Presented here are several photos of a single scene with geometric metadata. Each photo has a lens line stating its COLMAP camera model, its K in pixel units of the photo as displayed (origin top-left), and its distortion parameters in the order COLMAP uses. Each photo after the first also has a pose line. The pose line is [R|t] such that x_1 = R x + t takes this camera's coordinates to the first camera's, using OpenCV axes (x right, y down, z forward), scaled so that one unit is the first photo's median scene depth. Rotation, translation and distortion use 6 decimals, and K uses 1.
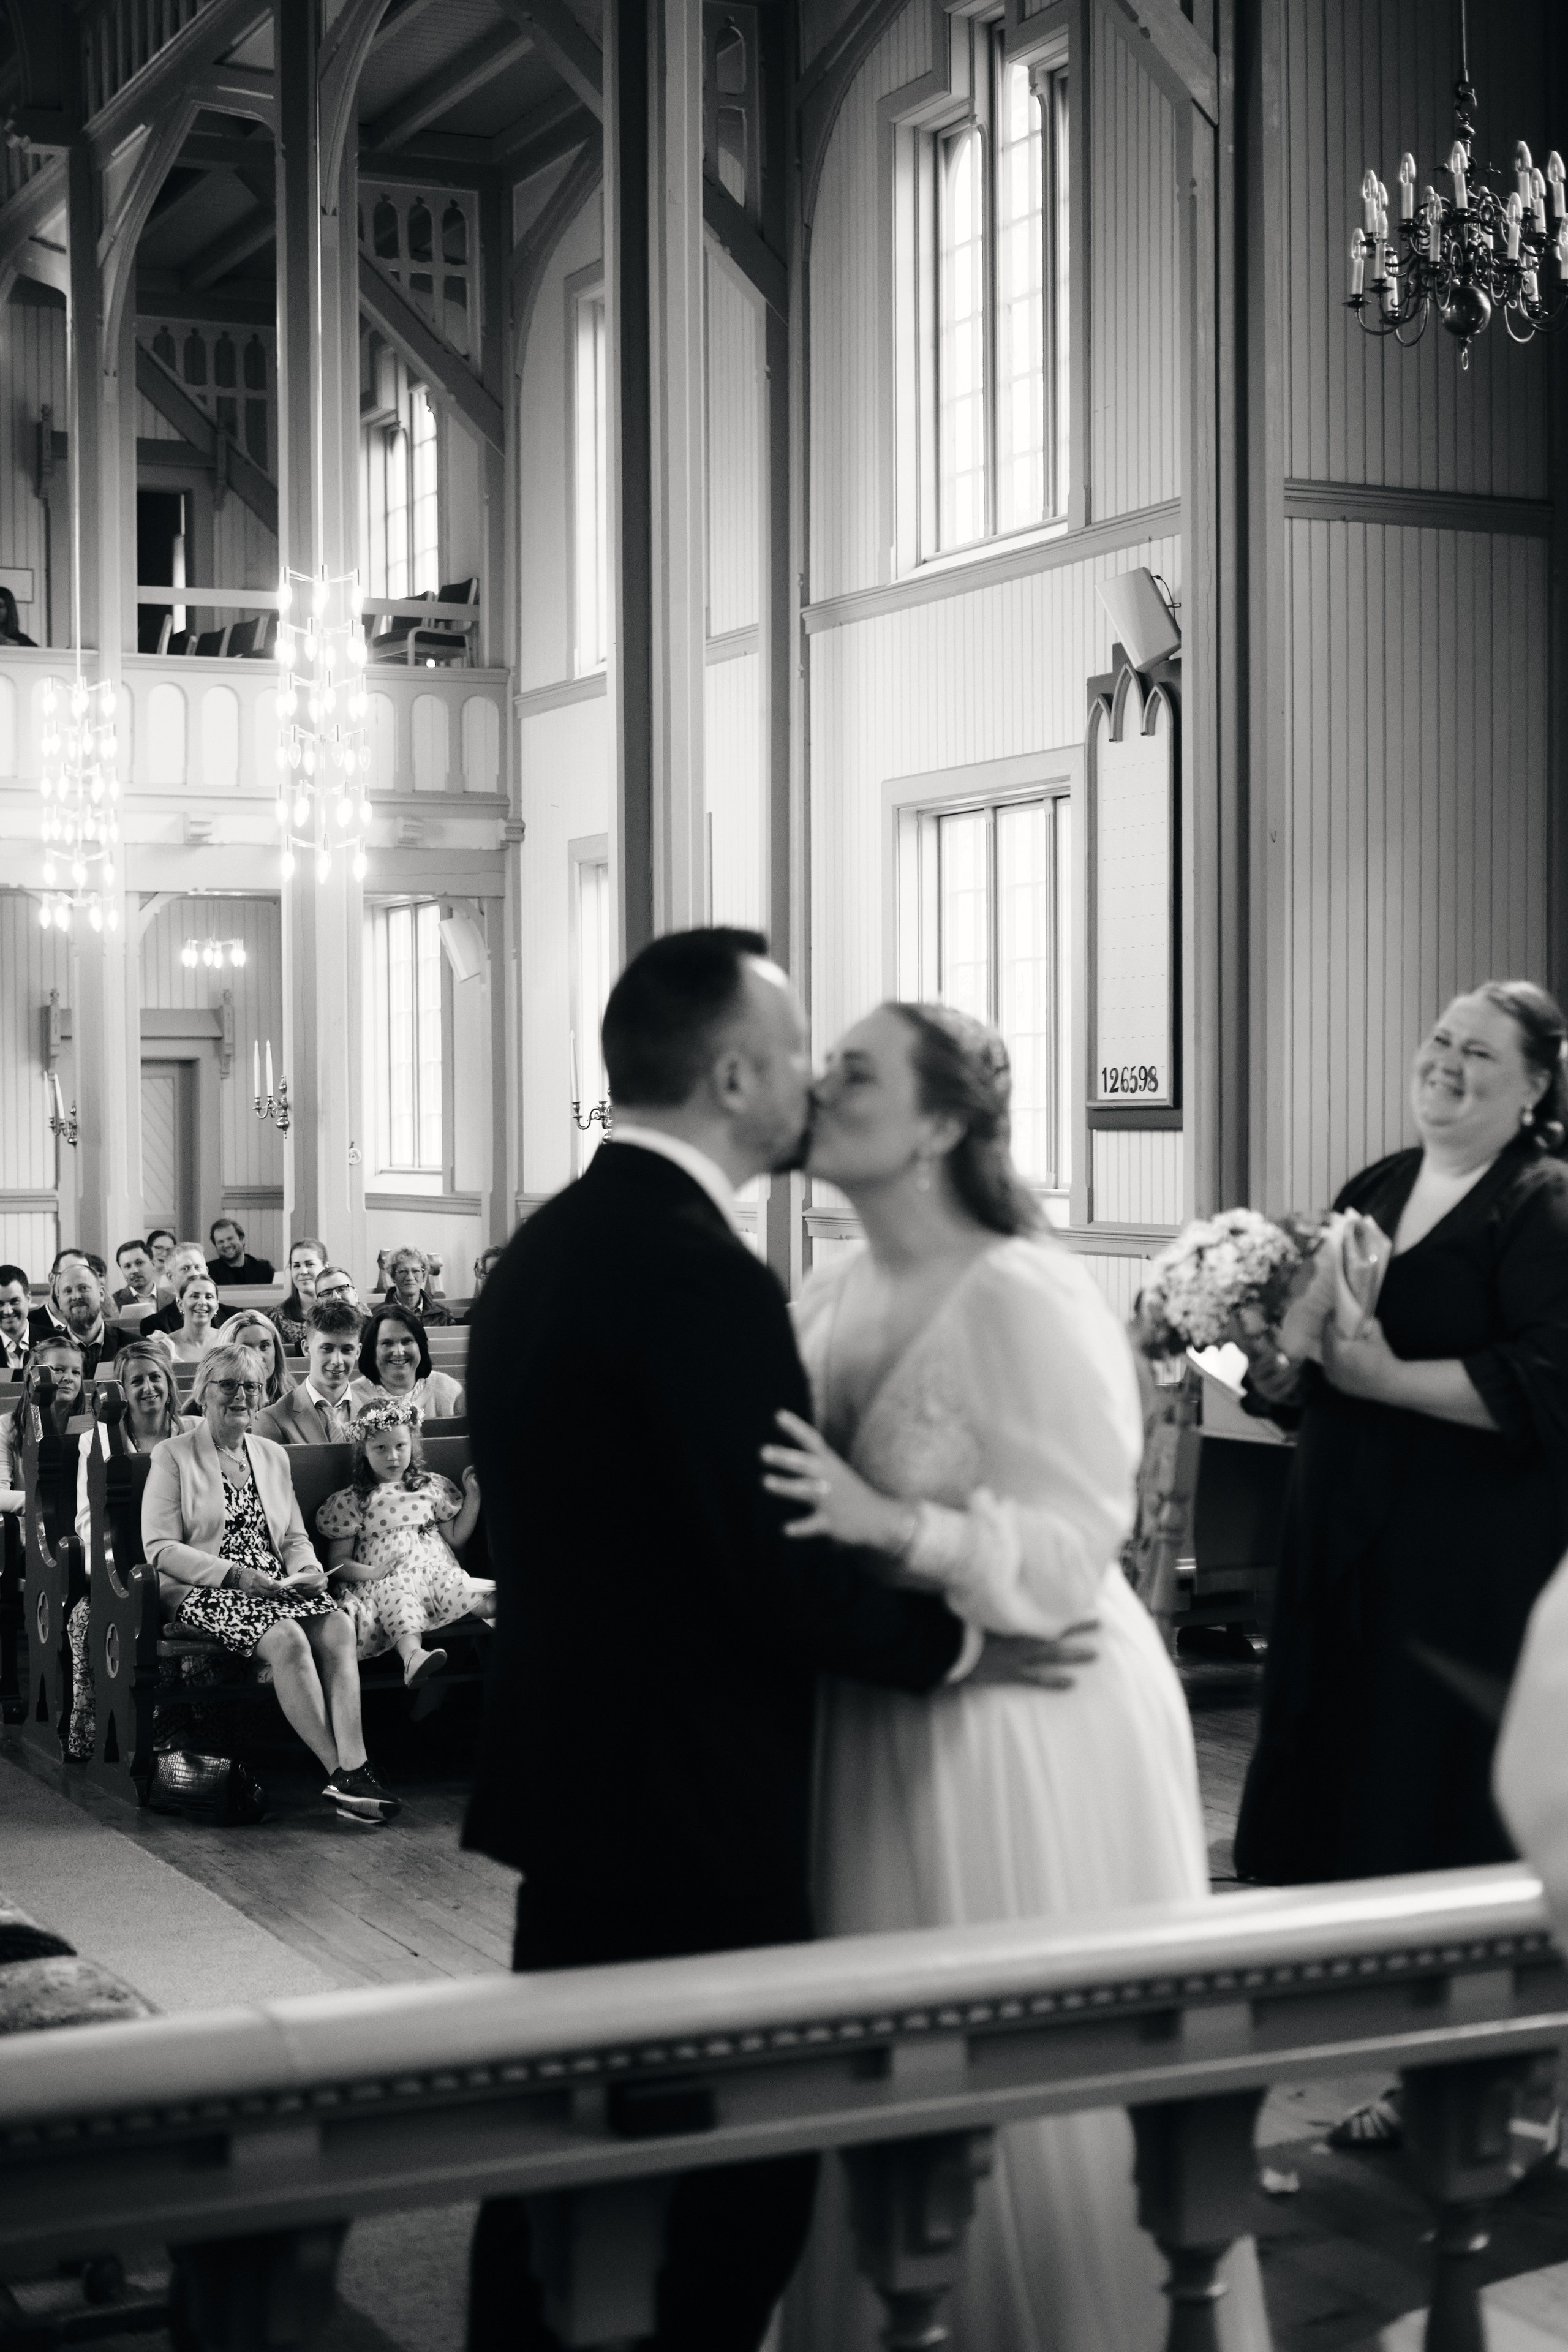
lens RADIAL K [[3613.9, 0, 748.7], [0, 3613.9, 1167.7], [0, 0, 1]] dist [0.017862, -0.050014]
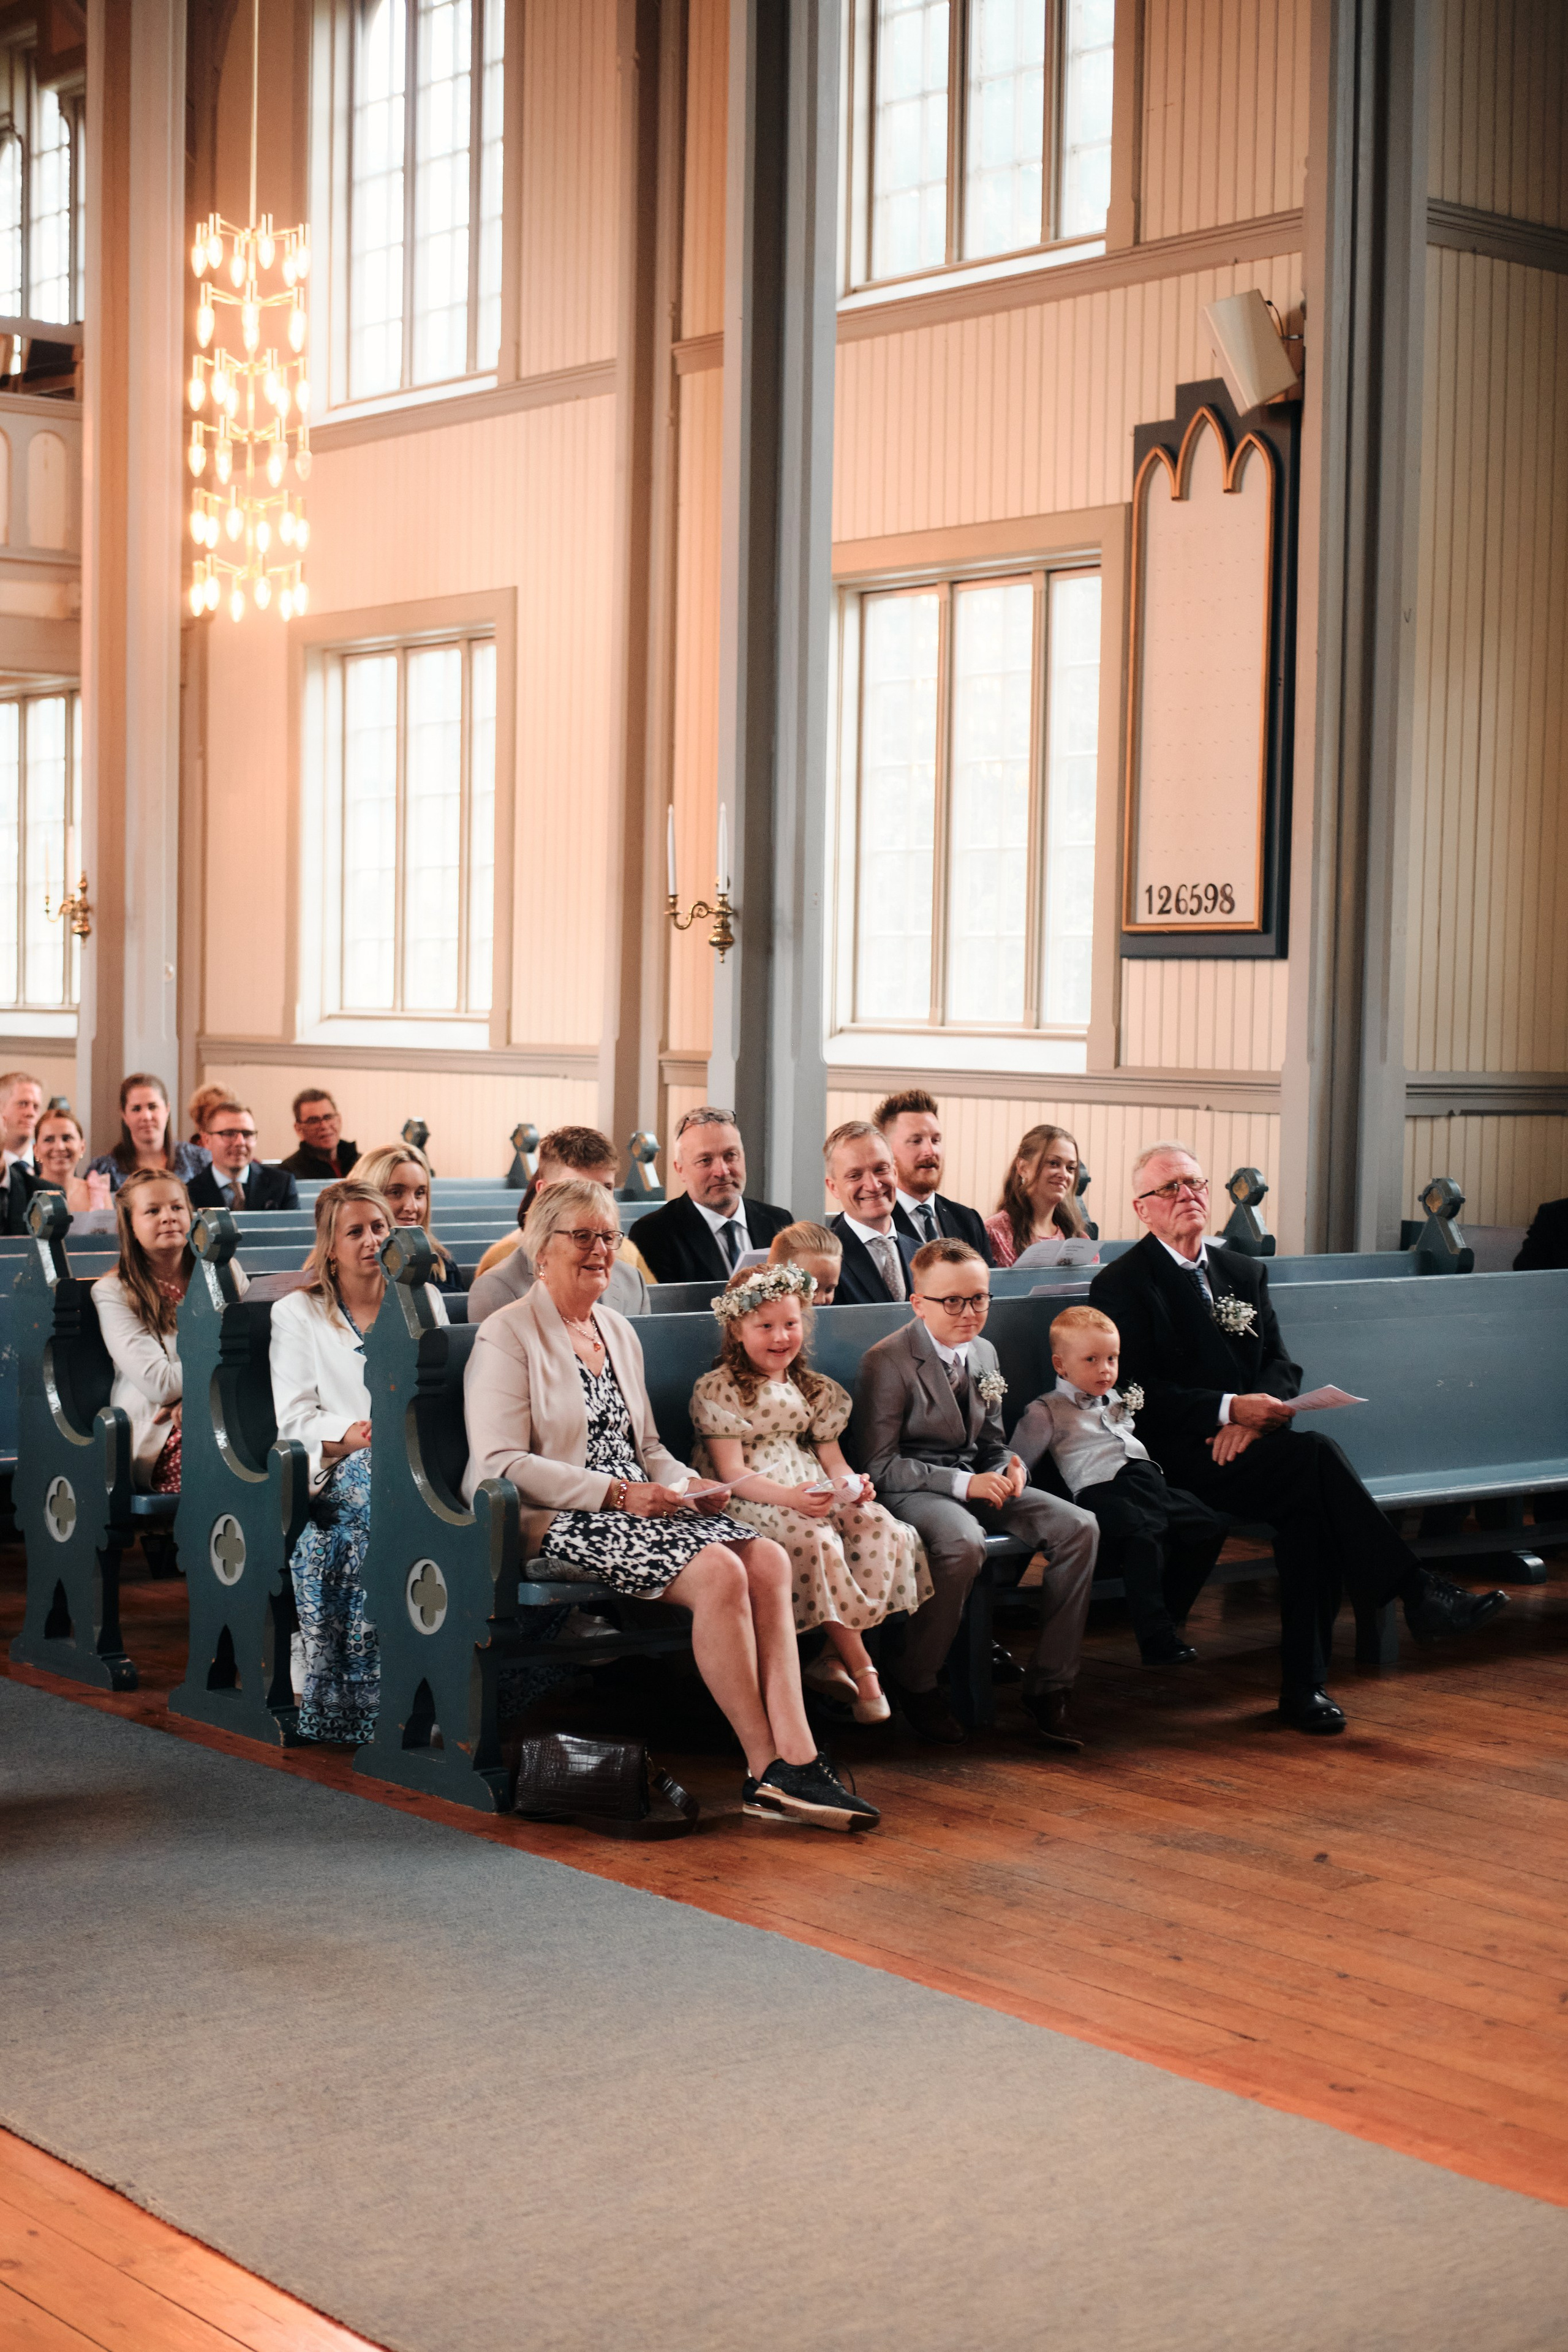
lens RADIAL K [[3631.4, 0, 784.0], [0, 3631.4, 1176.0], [0, 0, 1]] dist [0.039112, -0.110520]
pose [[0.969806, 0.013085, 0.243527, -0.203183], [-0.020969, 0.999336, 0.029811, 0.018033], [-0.242975, -0.034017, 0.969436, 0.195833]]
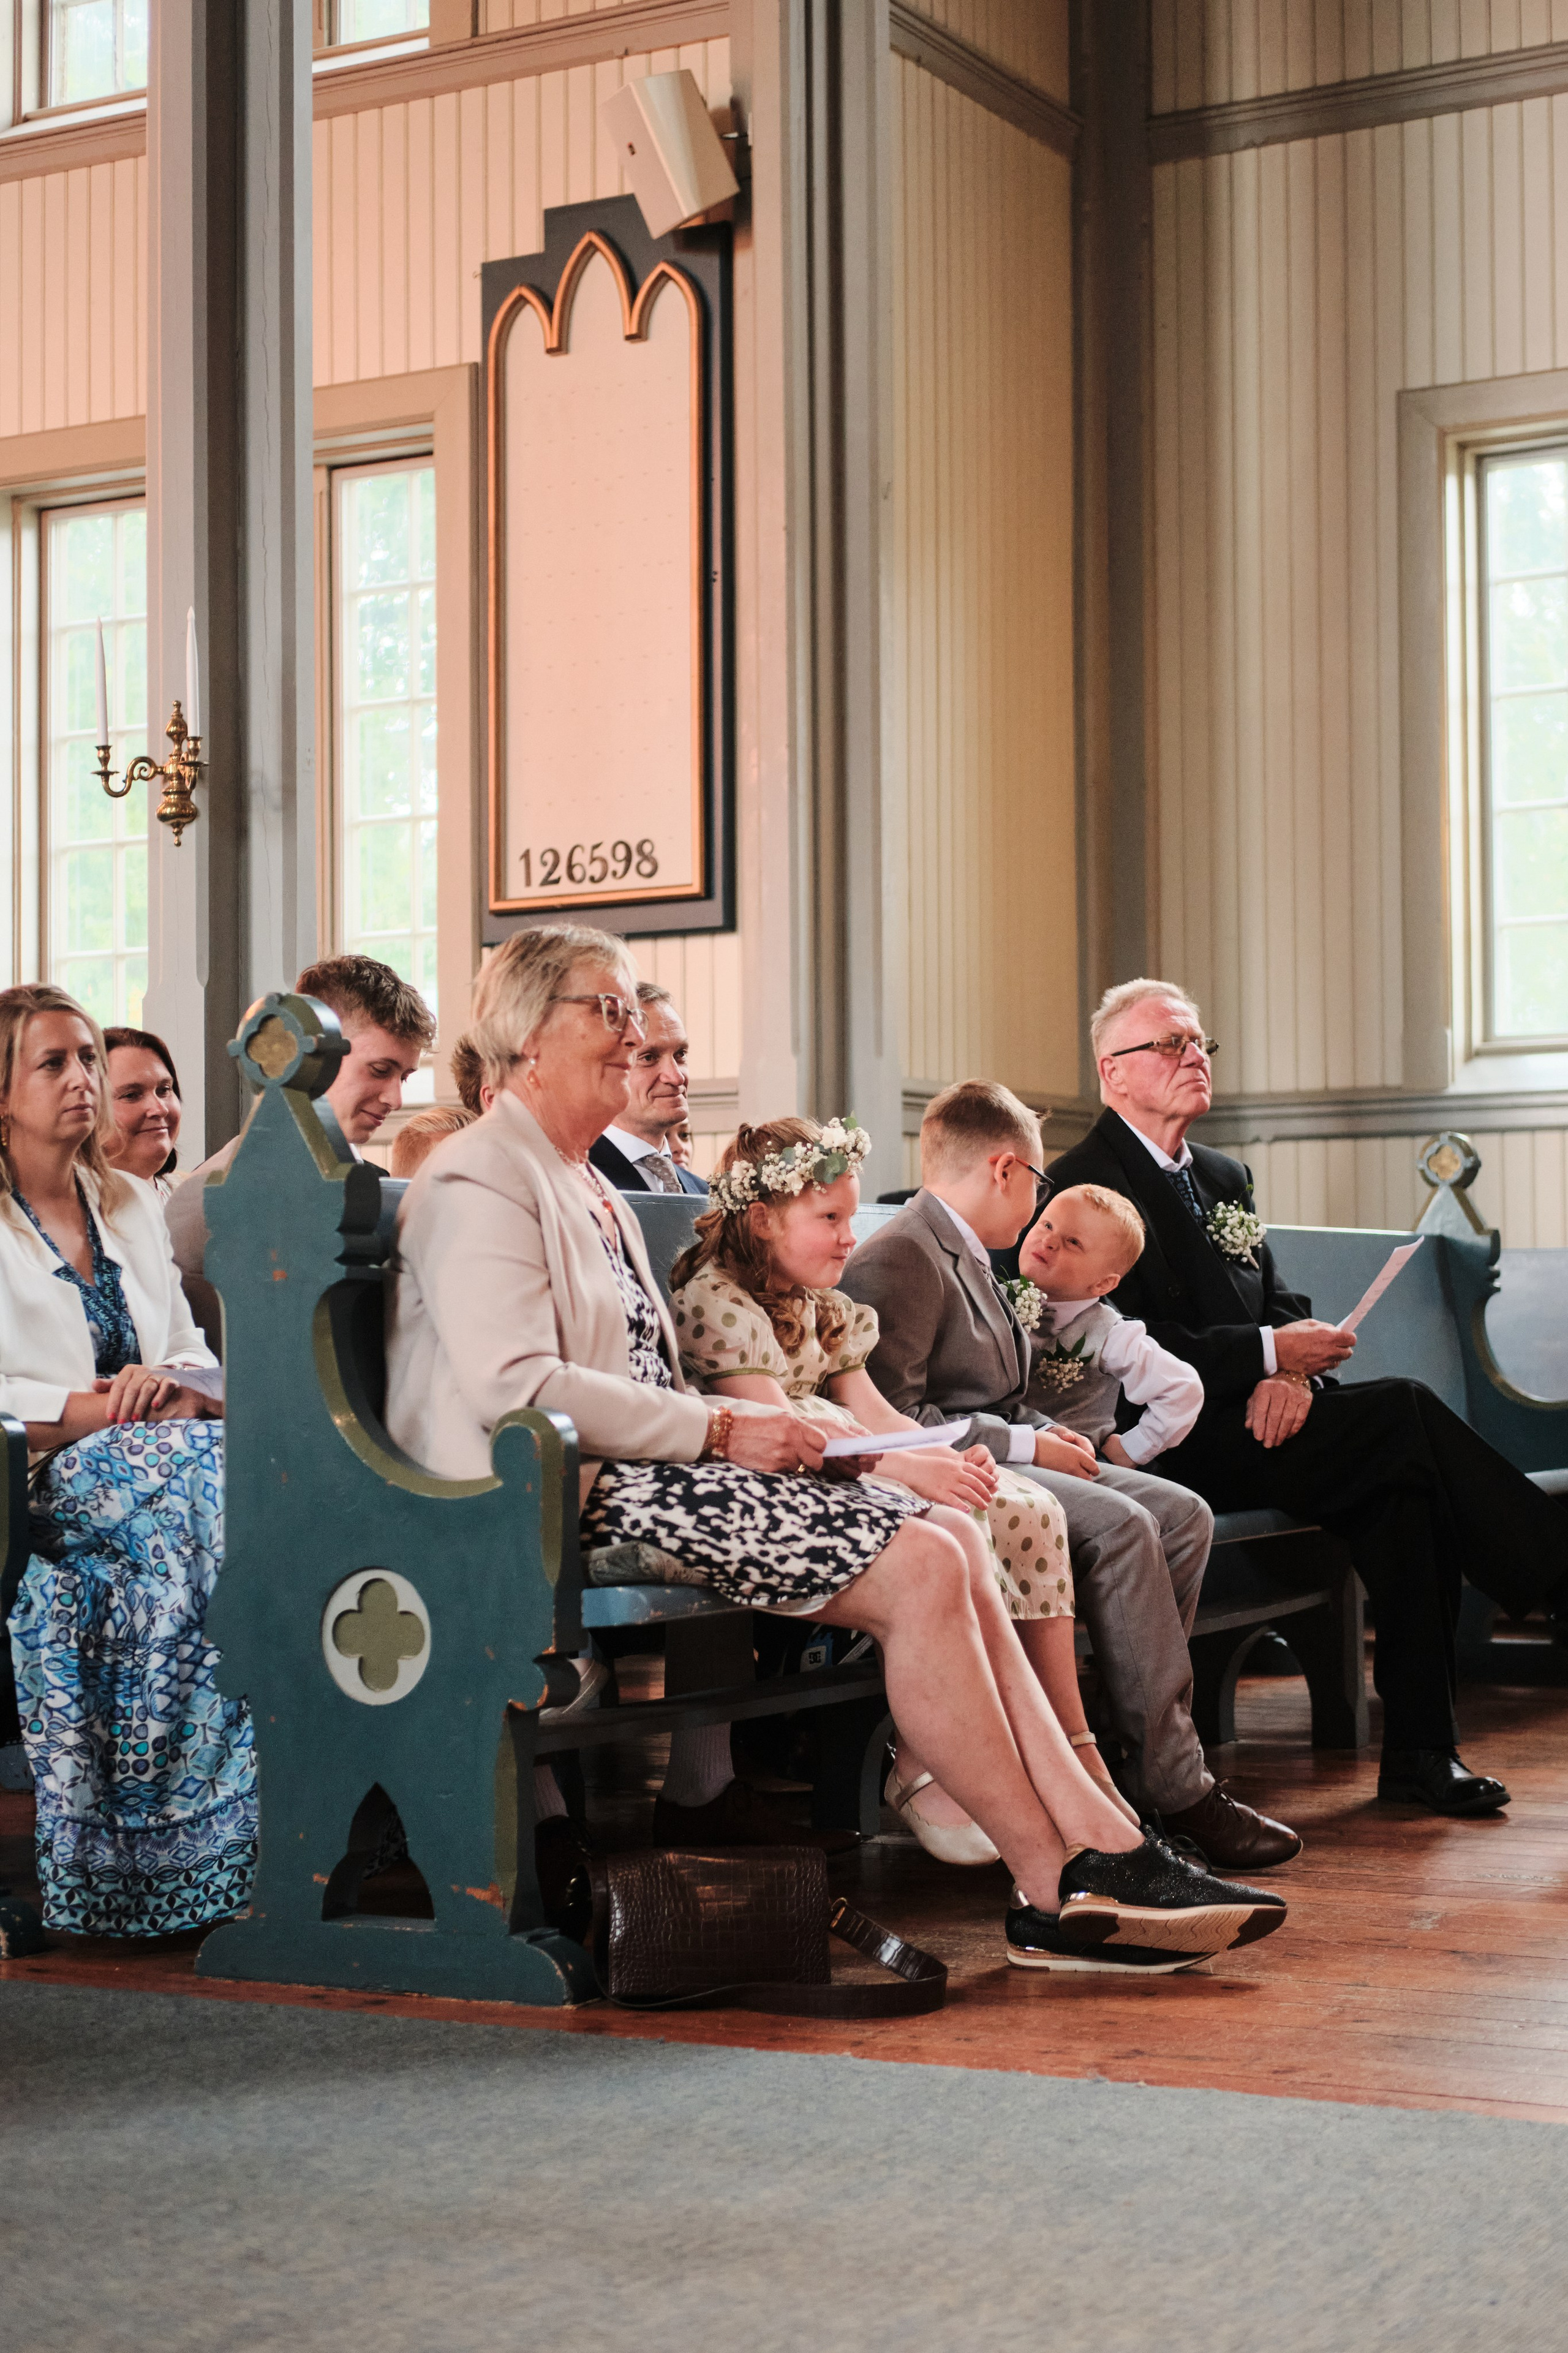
lens RADIAL K [[3776.5, 0, 708.0], [0, 3776.5, 1175.1], [0, 0, 1]] dist [0.022602, -0.006595]
pose [[0.819228, 0.026718, 0.572845, -0.277781], [0.010075, 0.998089, -0.060961, 0.076842], [-0.573379, 0.055712, 0.817394, 0.447287]]
